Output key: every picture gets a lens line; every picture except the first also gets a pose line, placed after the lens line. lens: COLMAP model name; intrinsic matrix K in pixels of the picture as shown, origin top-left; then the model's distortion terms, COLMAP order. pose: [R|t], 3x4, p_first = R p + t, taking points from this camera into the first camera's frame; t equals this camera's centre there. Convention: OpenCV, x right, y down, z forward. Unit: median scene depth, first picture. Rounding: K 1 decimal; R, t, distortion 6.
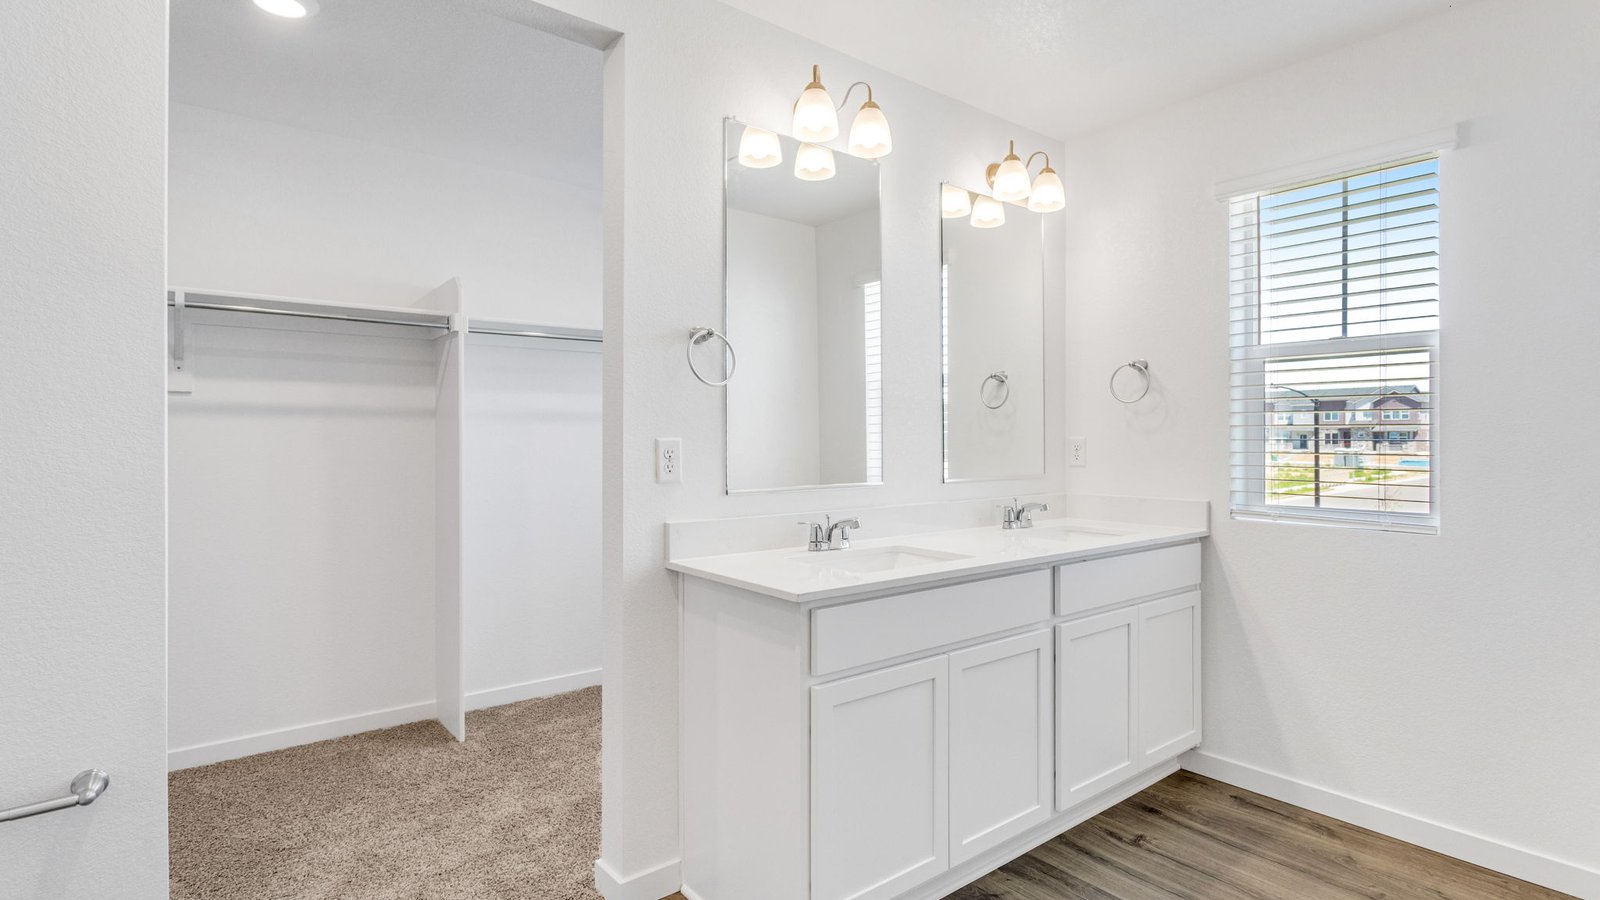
lens RADIAL K [[769.7, 0, 800.0], [0, 769.7, 450.0], [0, 0, 1]] dist [0.000390, 0.000059]
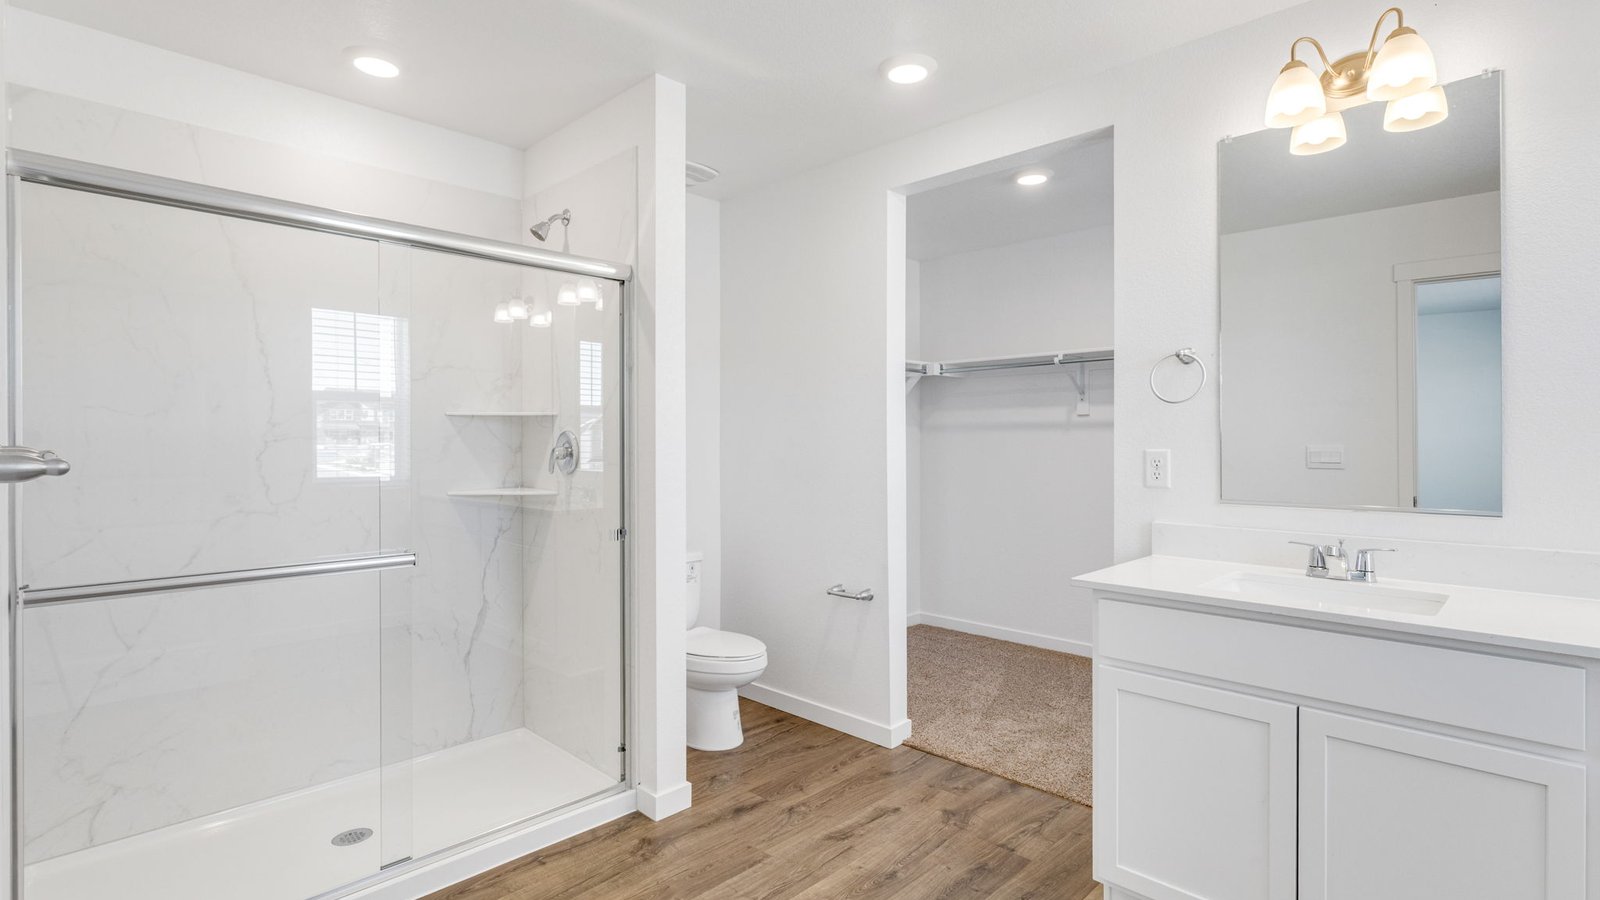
lens RADIAL K [[769.7, 0, 800.0], [0, 769.7, 450.0], [0, 0, 1]] dist [0.000390, 0.000059]
pose [[0.116784, 0.007929, -0.993126, 0.907349], [-0.011230, 0.999915, 0.006662, -0.015941], [0.993094, 0.010375, 0.116863, 0.332274]]
